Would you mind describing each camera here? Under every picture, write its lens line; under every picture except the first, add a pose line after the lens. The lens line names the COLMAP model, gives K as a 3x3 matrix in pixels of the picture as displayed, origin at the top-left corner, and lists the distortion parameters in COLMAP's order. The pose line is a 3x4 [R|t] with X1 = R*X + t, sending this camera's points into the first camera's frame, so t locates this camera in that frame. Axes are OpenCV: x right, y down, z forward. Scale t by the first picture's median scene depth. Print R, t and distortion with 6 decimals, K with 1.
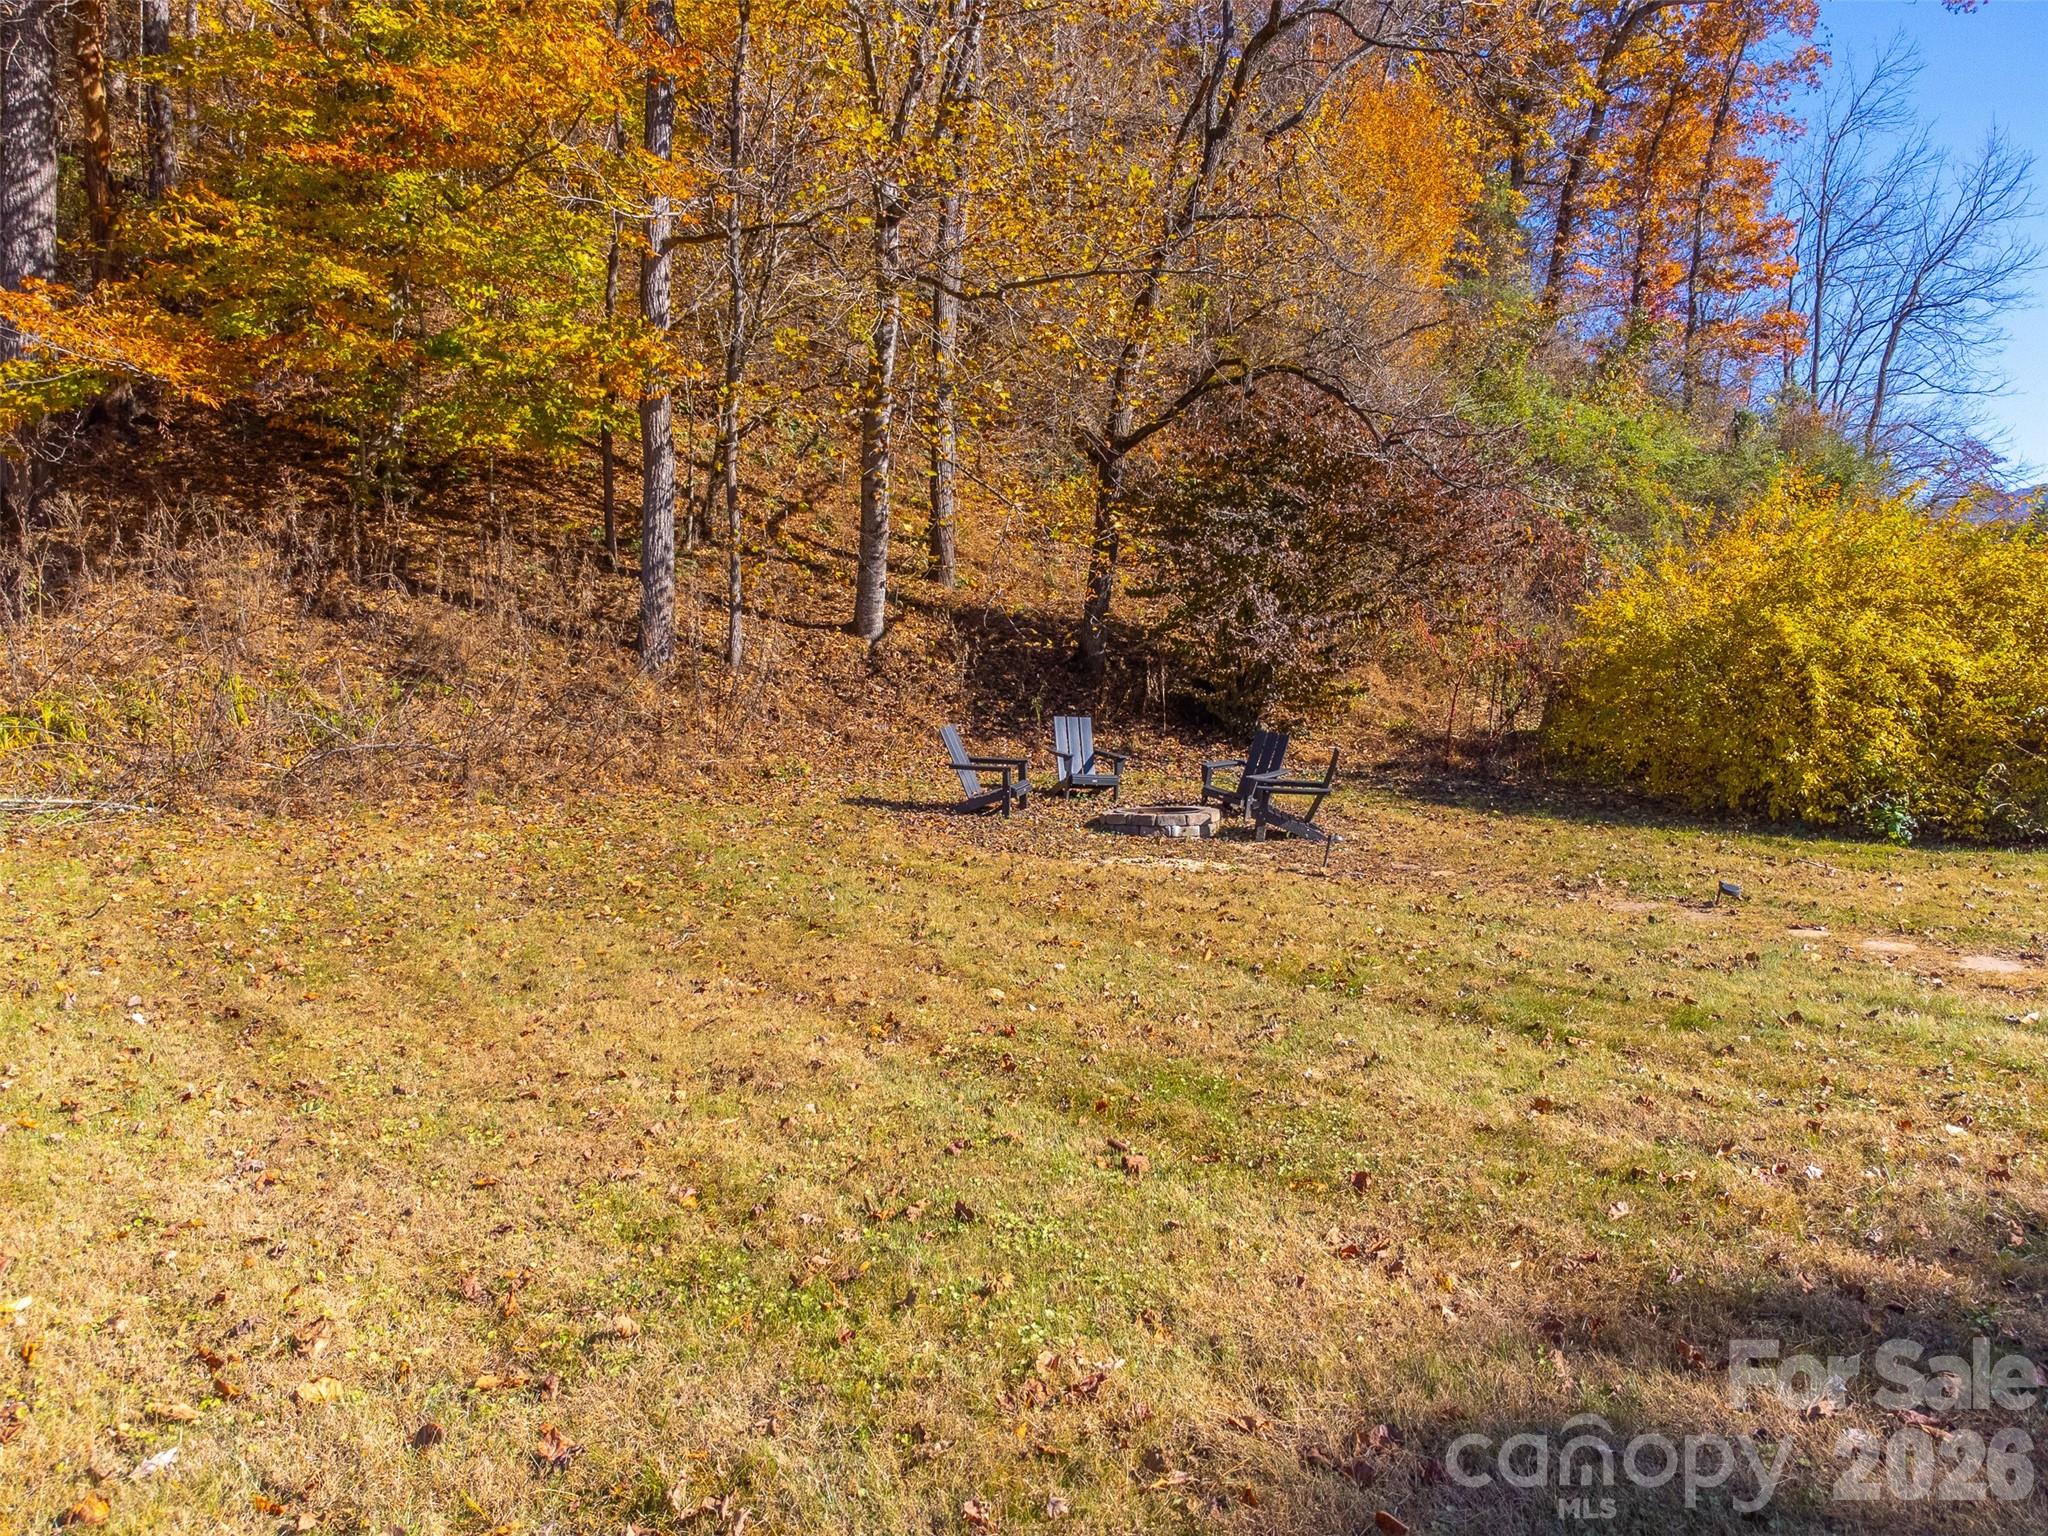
lens RADIAL K [[1501.6, 0, 1019.2], [0, 1501.6, 769.9], [0, 0, 1]] dist [0.015582, -0.010558]
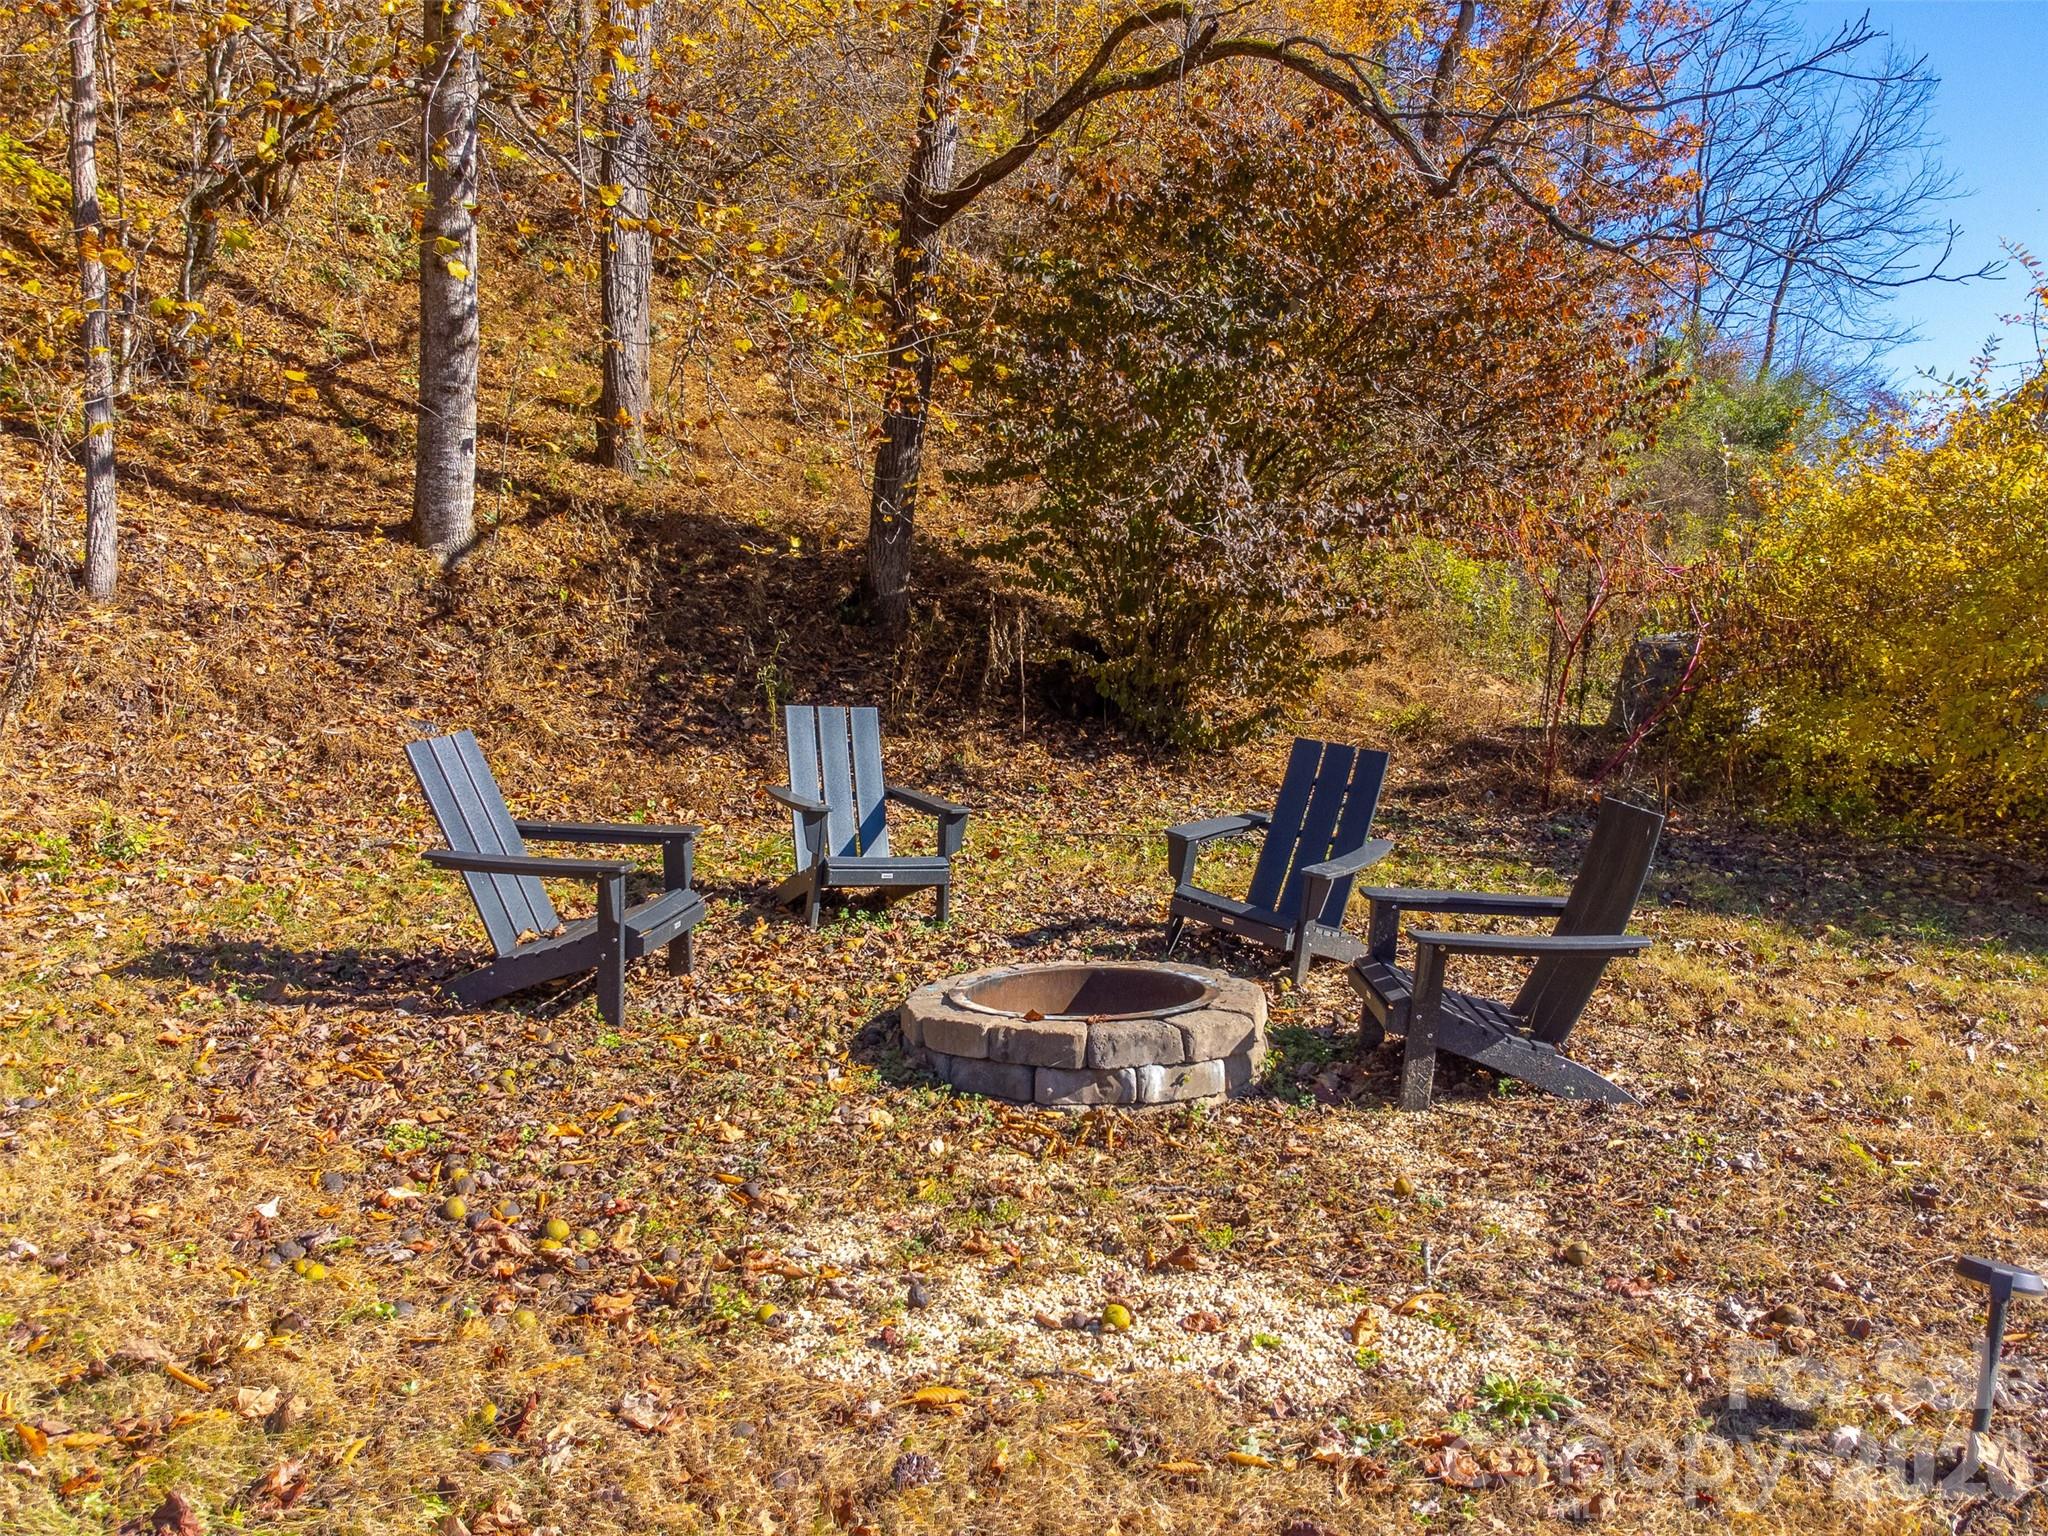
lens RADIAL K [[1501.6, 0, 1027.2], [0, 1501.6, 771.5], [0, 0, 1]] dist [0.015582, -0.010558]
pose [[0.990164, -0.007206, 0.139725, 0.024987], [0.005775, 0.999927, 0.010647, -0.017562], [-0.139791, -0.009735, 0.990133, 0.476262]]
